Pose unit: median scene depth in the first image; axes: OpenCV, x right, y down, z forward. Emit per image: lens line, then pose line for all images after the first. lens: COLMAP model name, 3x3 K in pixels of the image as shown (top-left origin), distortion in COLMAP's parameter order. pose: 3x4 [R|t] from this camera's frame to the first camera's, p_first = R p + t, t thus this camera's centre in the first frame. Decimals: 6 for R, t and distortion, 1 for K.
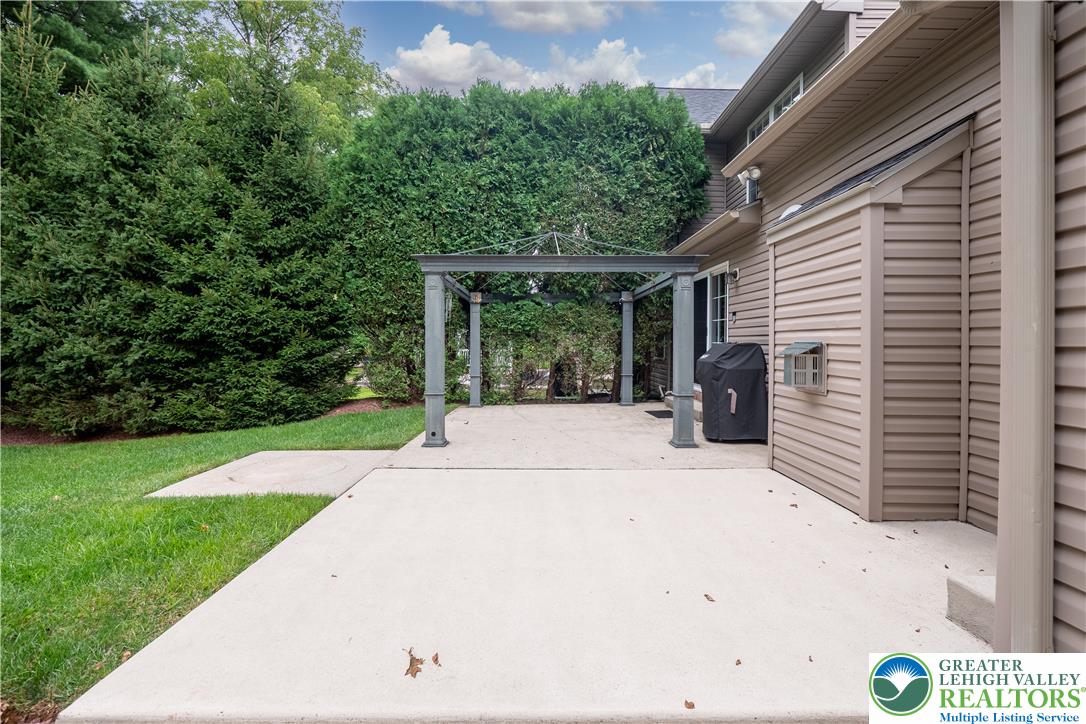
lens RADIAL K [[462.2, 0, 541.7], [0, 462.2, 341.5], [0, 0, 1]] dist [-0.000115, 0.000052]
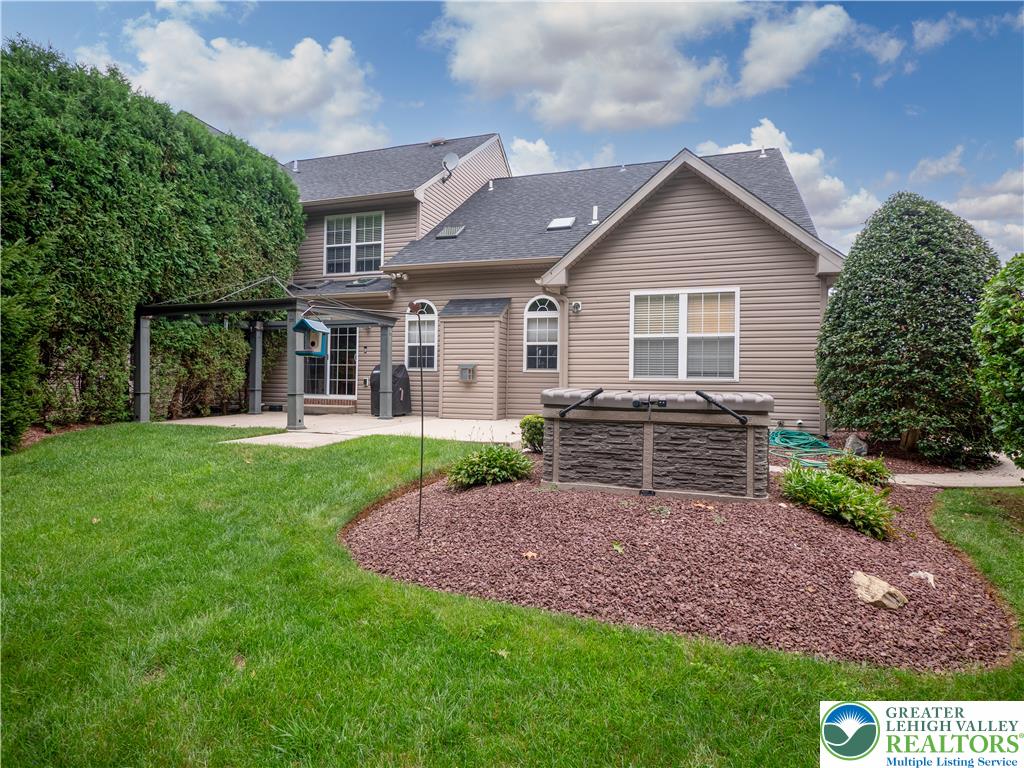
lens RADIAL K [[576.6, 0, 506.1], [0, 576.6, 384.6], [0, 0, 1]] dist [0.000505, -0.000259]
pose [[0.332773, -0.003790, 0.942999, -1.091046], [-0.013657, 0.999868, 0.008838, 0.038646], [-0.942908, -0.015820, 0.332677, -0.135300]]
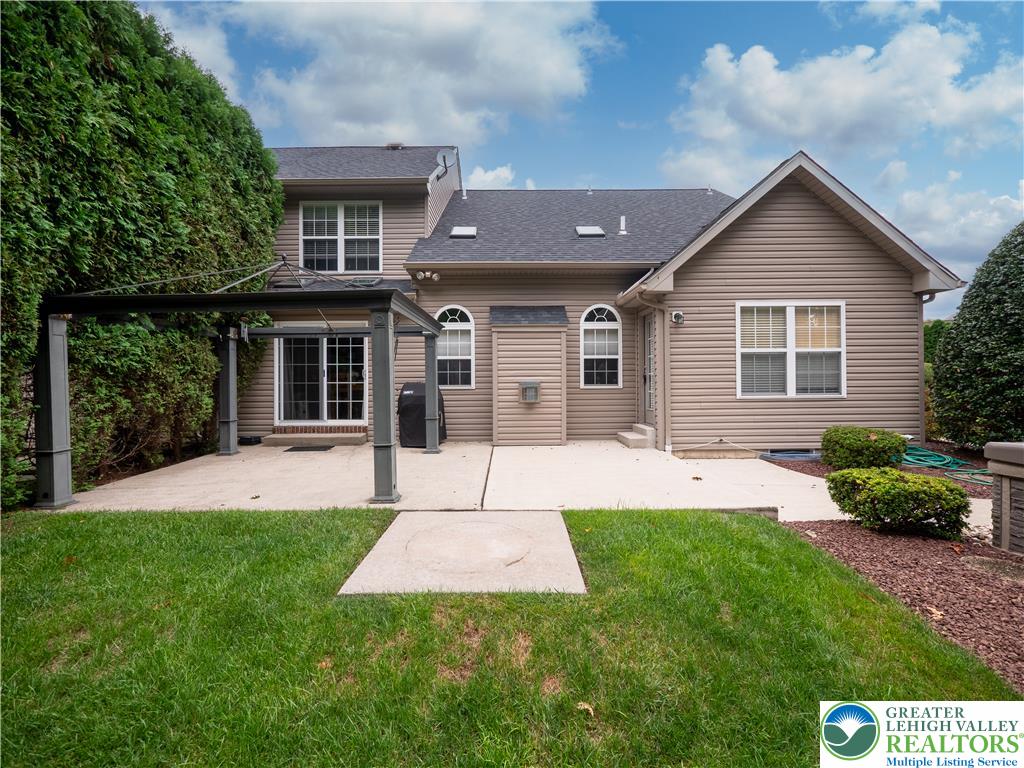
lens RADIAL K [[434.7, 0, 512.0], [0, 434.7, 384.0], [0, 0, 1]] dist [-0.007760, 0.000041]
pose [[0.001185, -0.016610, 0.999861, -0.690083], [0.006114, 0.999843, 0.016602, -0.009475], [-0.999981, 0.006093, 0.001286, 0.478597]]
